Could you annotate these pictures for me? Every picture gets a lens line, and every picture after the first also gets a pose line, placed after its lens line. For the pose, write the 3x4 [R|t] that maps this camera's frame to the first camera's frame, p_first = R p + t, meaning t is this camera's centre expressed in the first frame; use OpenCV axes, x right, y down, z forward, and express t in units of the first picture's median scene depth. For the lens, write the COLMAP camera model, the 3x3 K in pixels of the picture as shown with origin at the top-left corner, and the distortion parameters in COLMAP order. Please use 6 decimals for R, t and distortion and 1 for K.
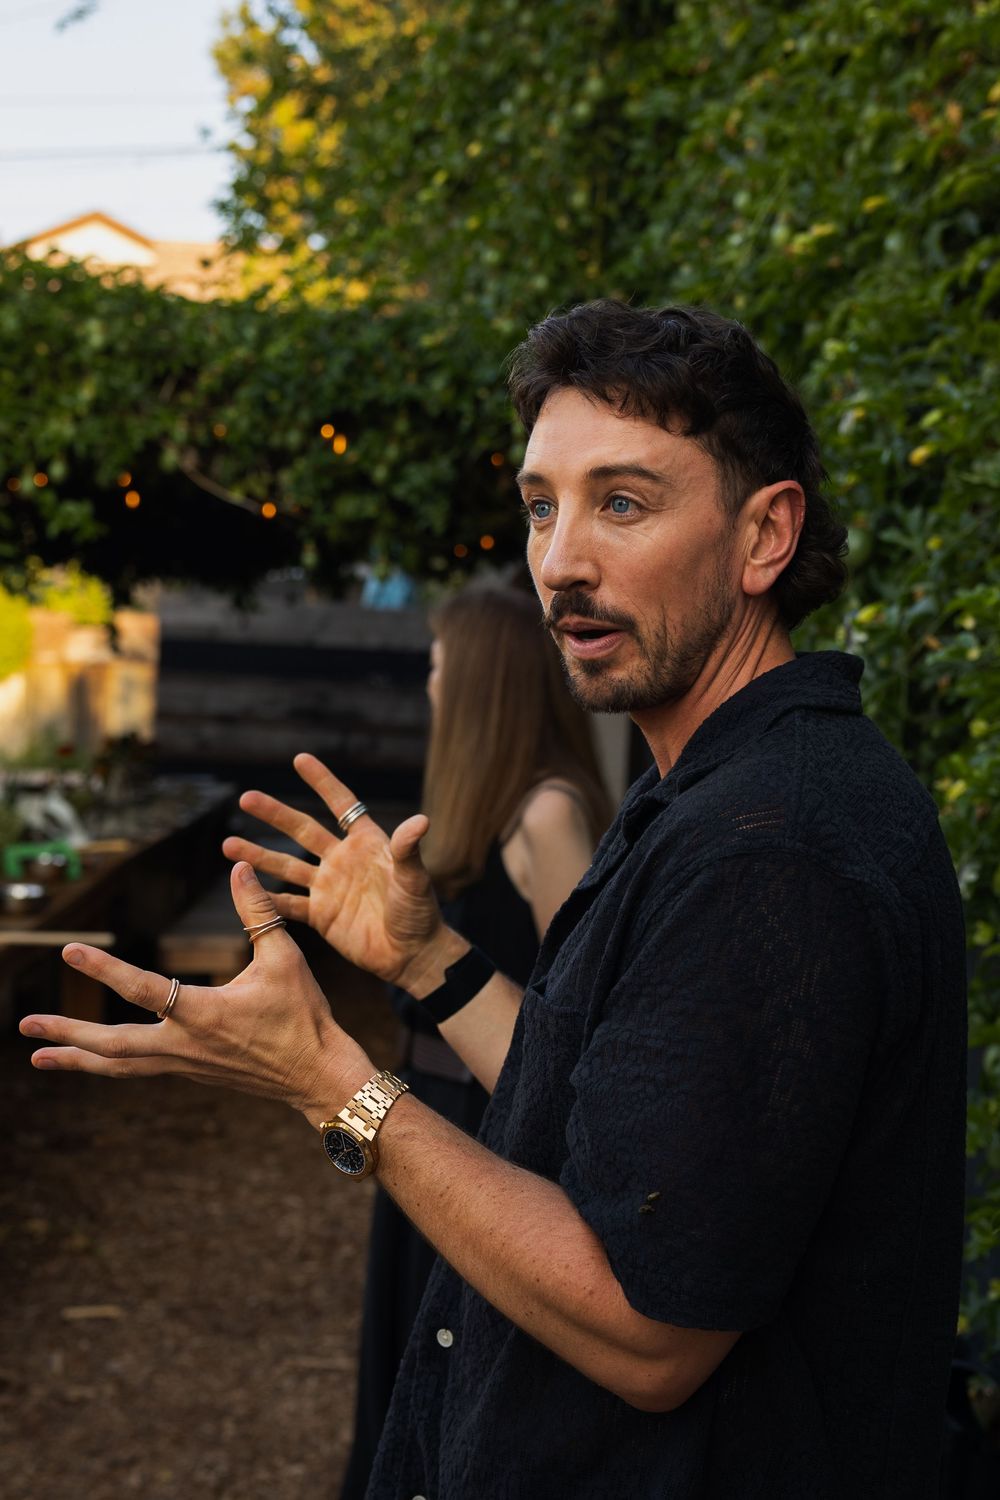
lens RADIAL K [[2675.2, 0, 500.1], [0, 2675.2, 749.3], [0, 0, 1]] dist [-0.008850, 0.000000]
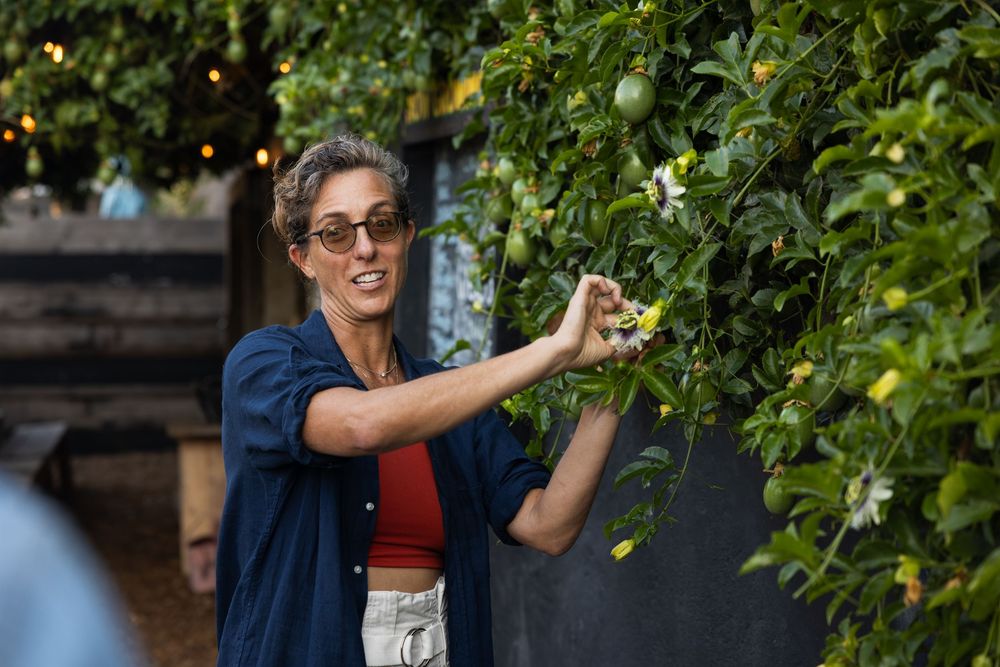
lens RADIAL K [[2010.0, 0, 500.0], [0, 2010.0, 333.3], [0, 0, 1]] dist [0.022398, 0.000000]
pose [[0.989134, -0.058915, 0.134694, -0.002025], [0.057965, 0.998258, 0.010963, -0.004715], [-0.135105, -0.003037, 0.990827, 0.206082]]
